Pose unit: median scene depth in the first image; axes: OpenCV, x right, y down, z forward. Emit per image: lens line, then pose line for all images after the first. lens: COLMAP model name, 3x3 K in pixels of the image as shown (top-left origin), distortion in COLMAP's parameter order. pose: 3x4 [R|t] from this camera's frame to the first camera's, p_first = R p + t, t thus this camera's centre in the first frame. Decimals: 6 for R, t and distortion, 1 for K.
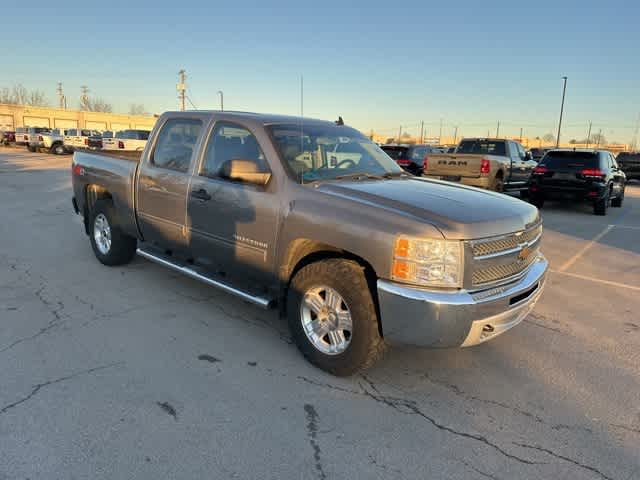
lens RADIAL K [[446.5, 0, 319.0], [0, 446.5, 236.2], [0, 0, 1]] dist [0.064407, -0.073160]
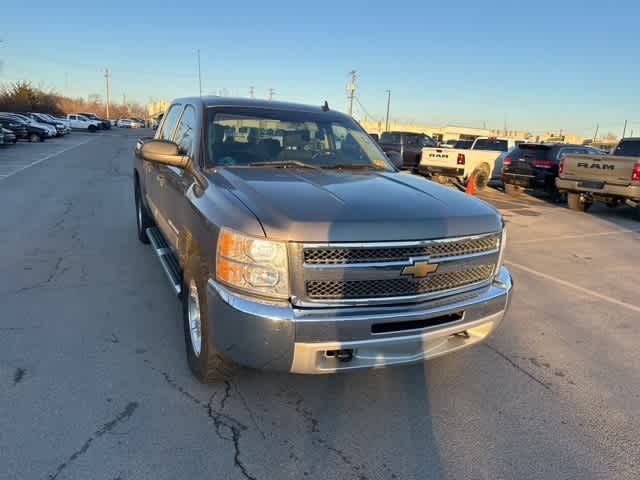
lens RADIAL K [[446.5, 0, 319.0], [0, 446.5, 236.2], [0, 0, 1]] dist [0.064407, -0.073160]
pose [[0.930844, 0.094769, -0.352914, 0.372726], [-0.094220, 0.995374, 0.018776, -0.011652], [0.353061, 0.015775, 0.935467, 0.153228]]
